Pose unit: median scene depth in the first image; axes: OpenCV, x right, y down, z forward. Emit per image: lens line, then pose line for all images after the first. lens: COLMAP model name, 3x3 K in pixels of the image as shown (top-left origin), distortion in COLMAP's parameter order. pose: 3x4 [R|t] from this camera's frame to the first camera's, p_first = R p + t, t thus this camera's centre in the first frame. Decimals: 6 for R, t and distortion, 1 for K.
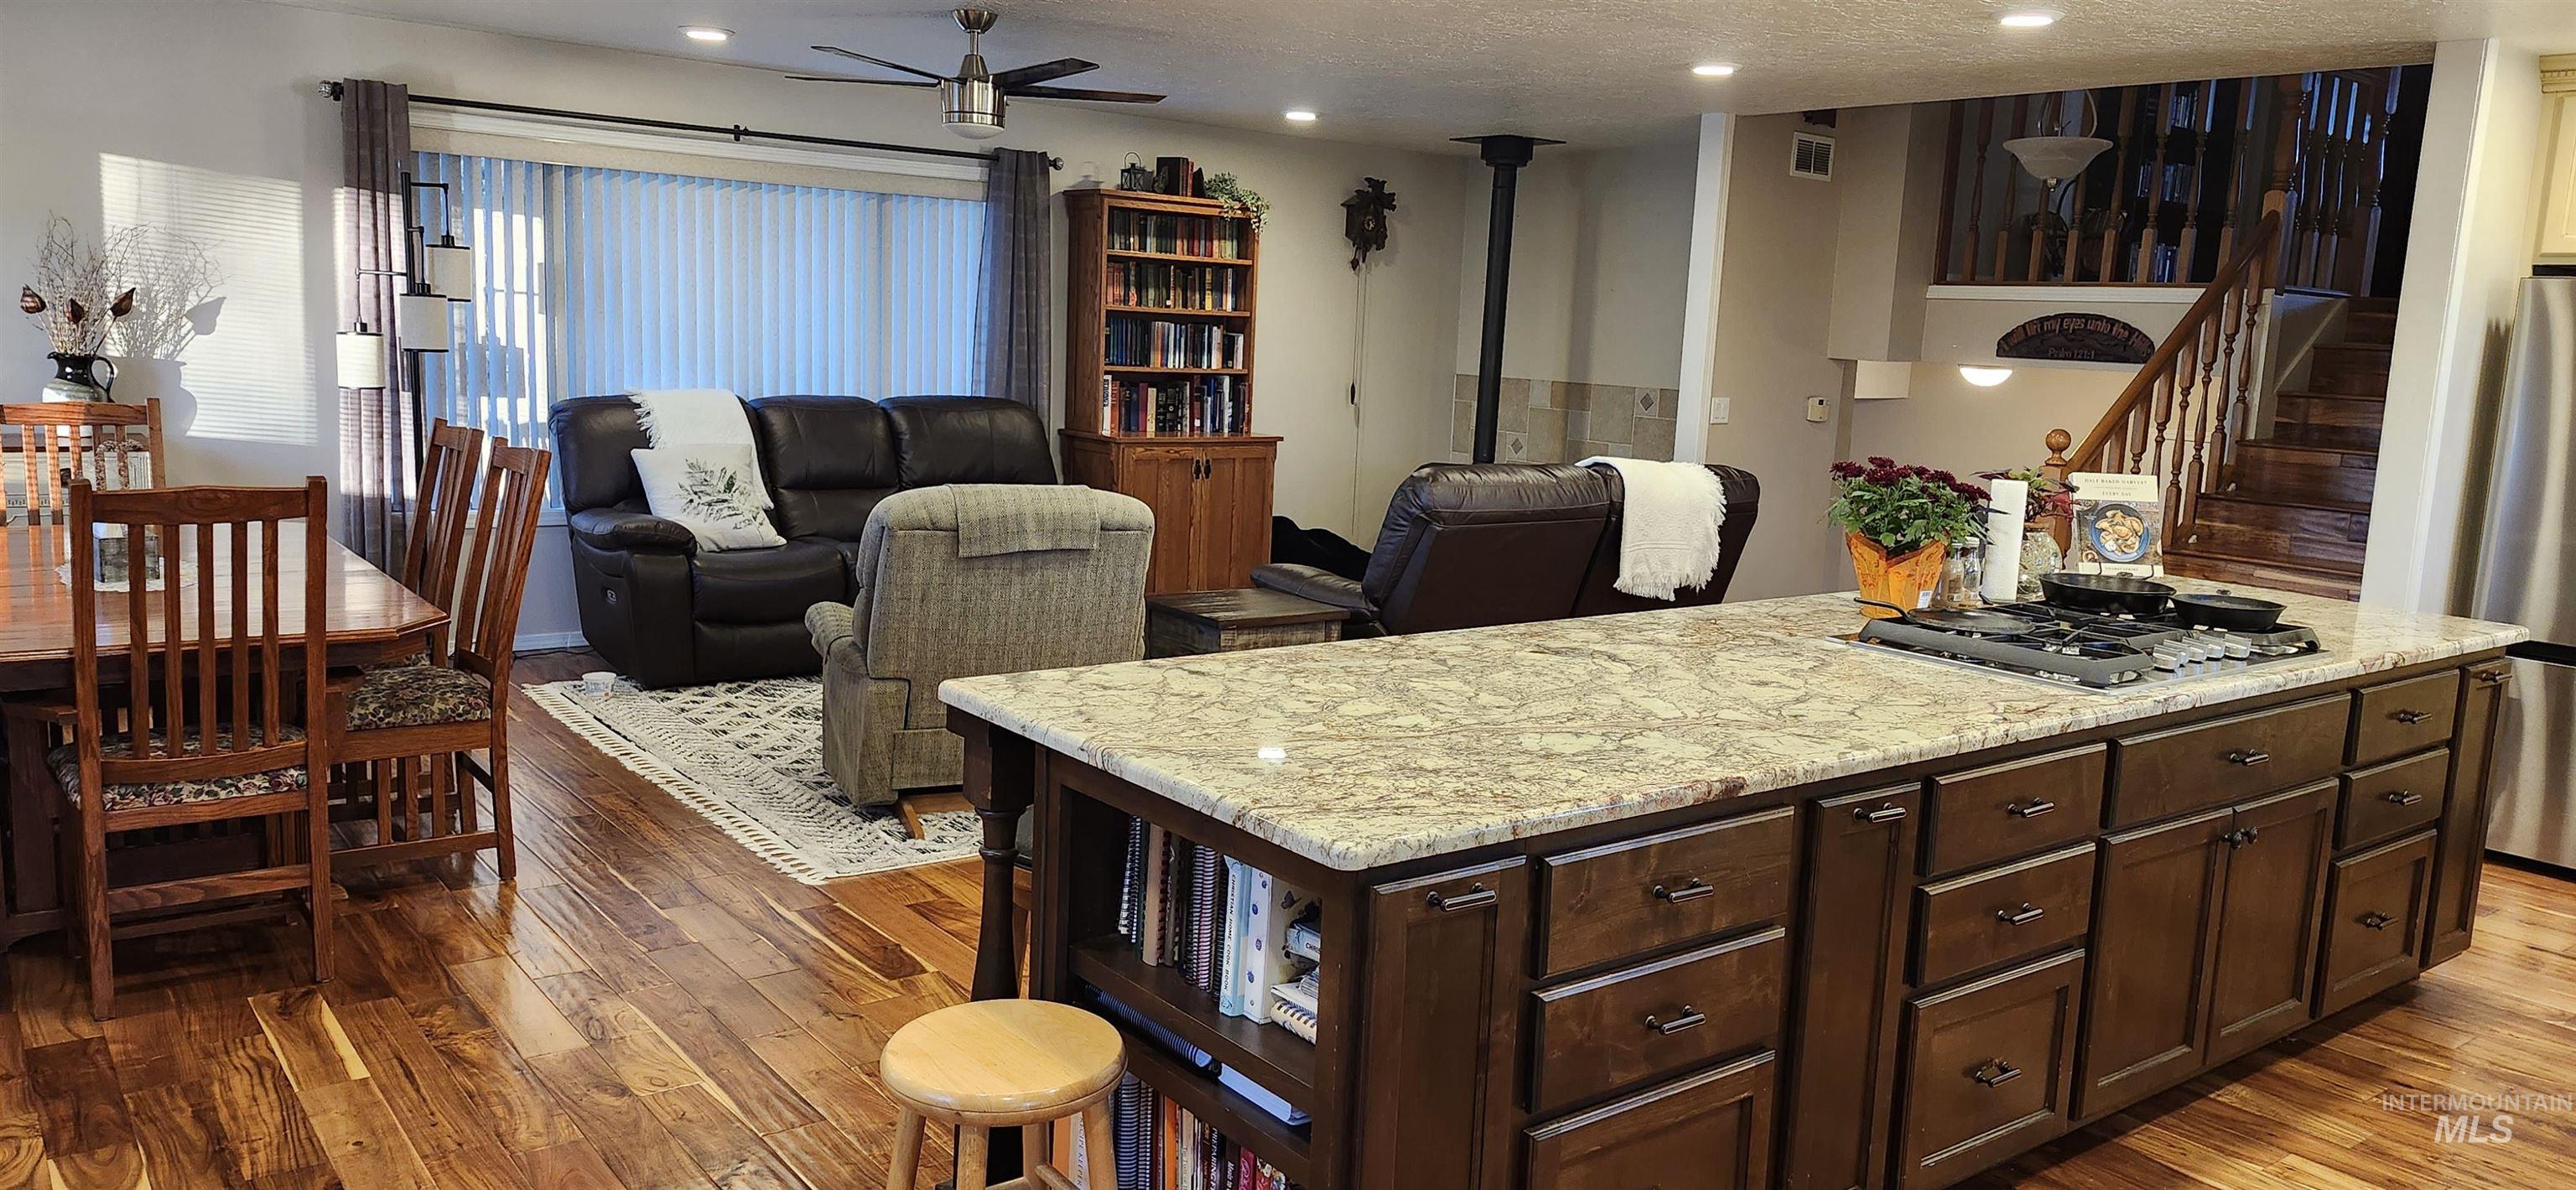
lens RADIAL K [[1786.5, 0, 1287.0], [0, 1786.5, 596.4], [0, 0, 1]] dist [0.026249, -0.018181]
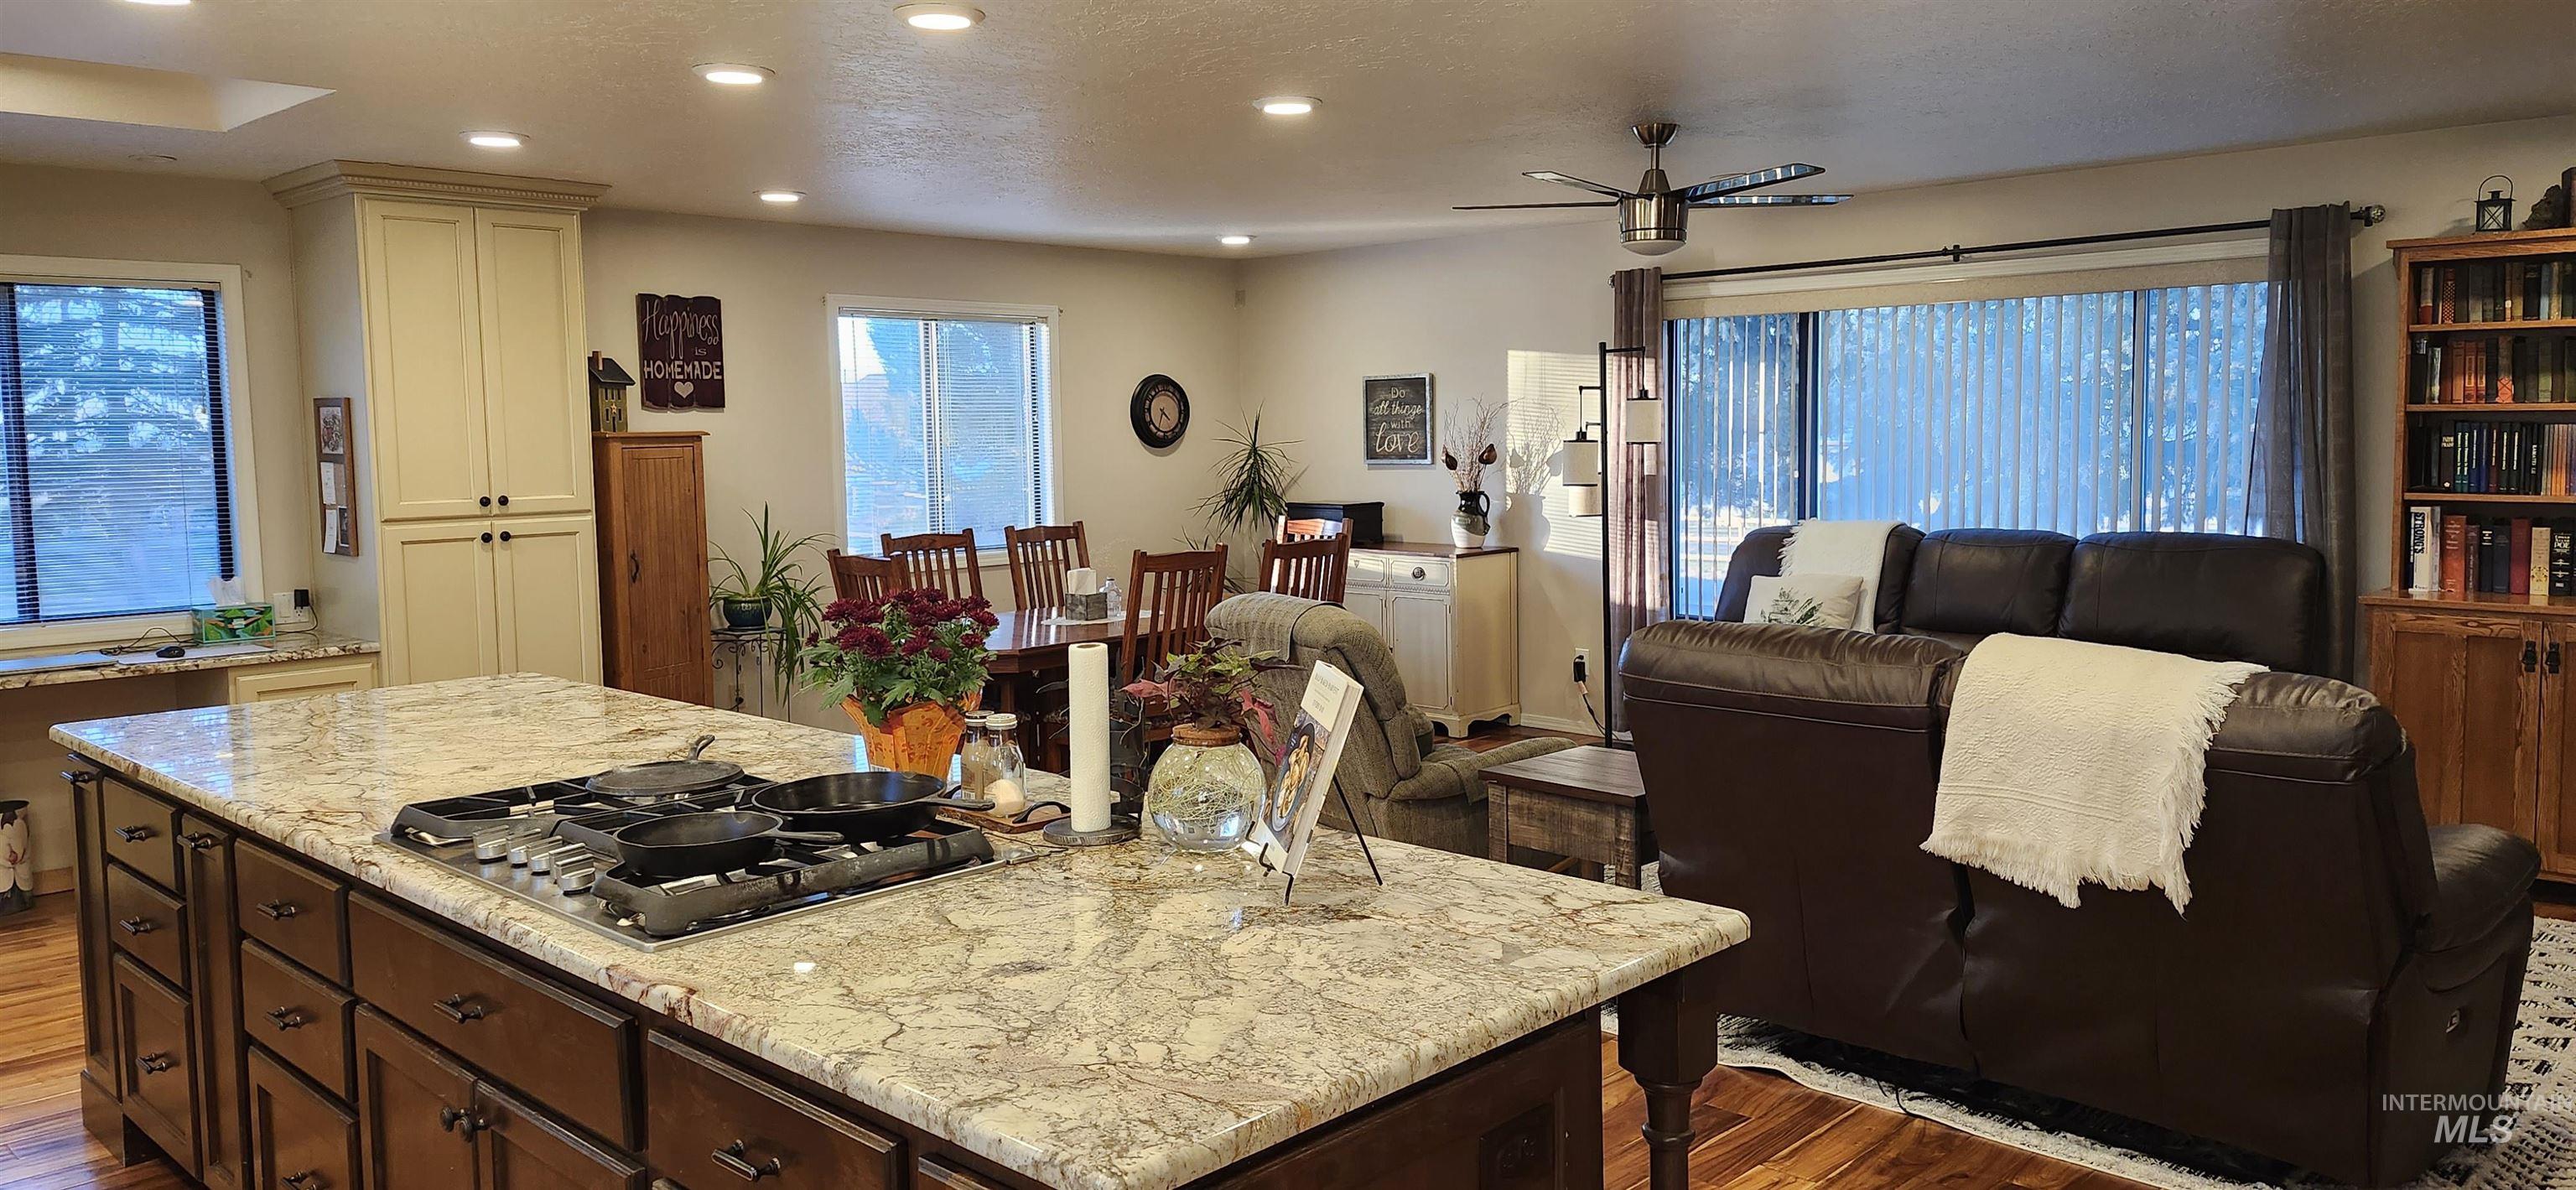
lens RADIAL K [[1786.5, 0, 1286.9], [0, 1786.5, 575.4], [0, 0, 1]] dist [0.026249, -0.018181]
pose [[0.117893, 0.035348, -0.992397, 0.530354], [-0.131588, 0.991109, 0.019670, -0.055157], [0.984269, 0.128268, 0.121497, 0.497438]]
